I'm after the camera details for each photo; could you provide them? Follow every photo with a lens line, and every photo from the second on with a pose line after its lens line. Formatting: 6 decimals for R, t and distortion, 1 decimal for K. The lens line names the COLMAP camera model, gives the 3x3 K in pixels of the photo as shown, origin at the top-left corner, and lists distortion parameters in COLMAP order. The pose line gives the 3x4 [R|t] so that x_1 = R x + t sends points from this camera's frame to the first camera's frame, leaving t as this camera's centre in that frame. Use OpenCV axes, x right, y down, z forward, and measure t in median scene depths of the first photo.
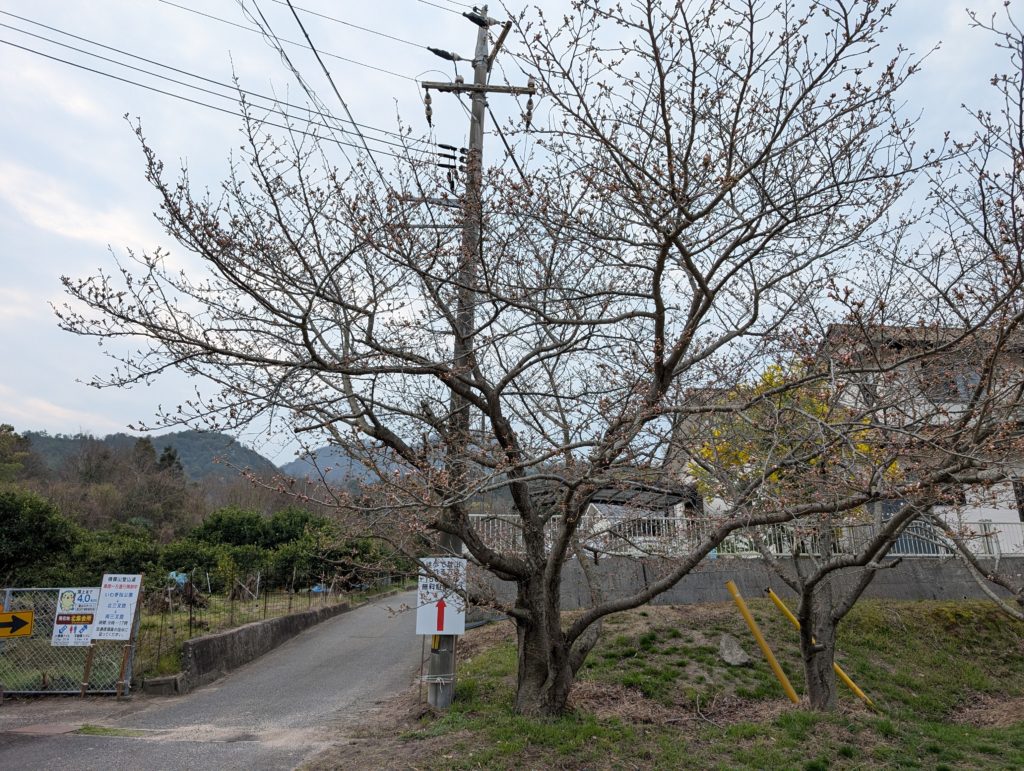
lens RADIAL K [[726.6, 0, 539.9], [0, 726.6, 380.6], [0, 0, 1]] dist [0.007972, 0.000980]
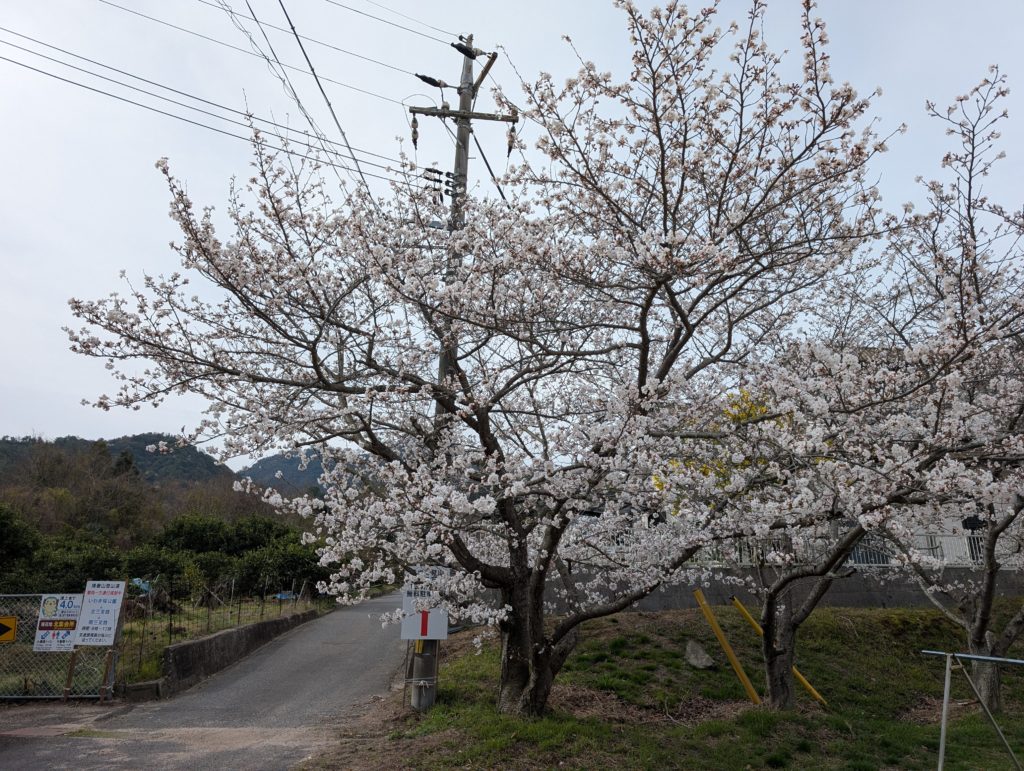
lens RADIAL K [[720.5, 0, 536.1], [0, 720.5, 388.5], [0, 0, 1]] dist [0.007157, 0.004716]
pose [[0.998844, 0.016103, 0.045300, -0.024309], [-0.016015, 0.999869, -0.002298, -0.010892], [-0.045331, 0.001570, 0.998971, -0.038611]]
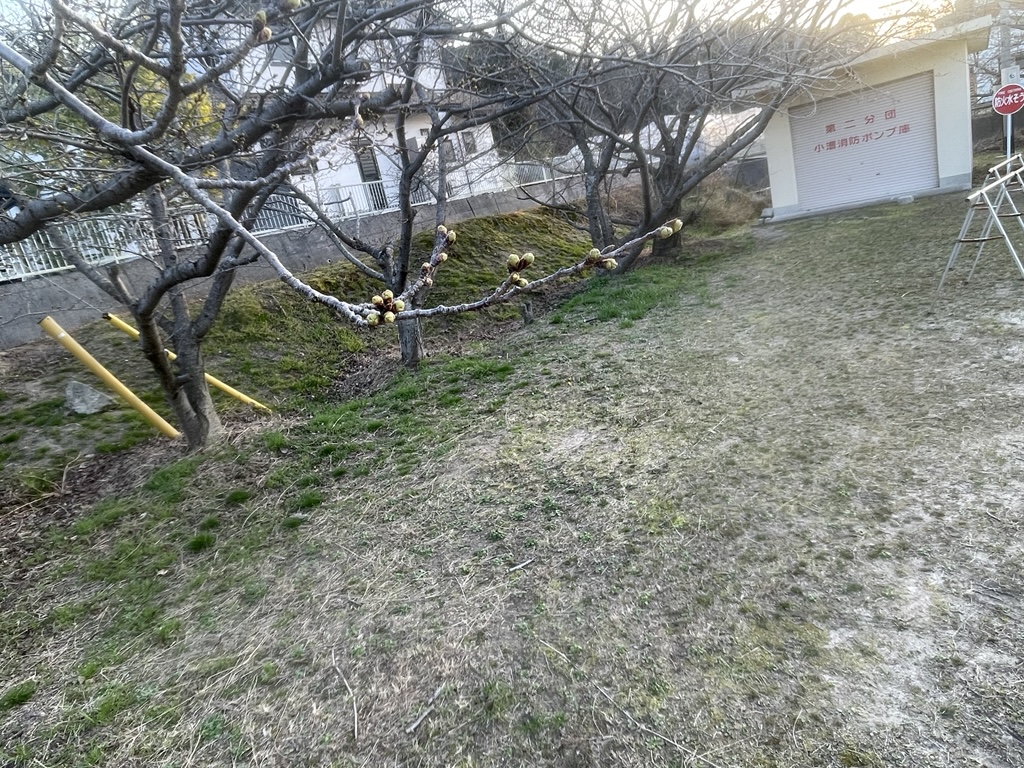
lens RADIAL K [[626.3, 0, 512.0], [0, 626.3, 384.0], [0, 0, 1]] dist [-0.004634, -0.000991]
pose [[0.683054, -0.324635, 0.654255, 0.139828], [-0.011922, 0.890713, 0.454410, 0.045239], [-0.730270, -0.318186, 0.604535, 0.253418]]
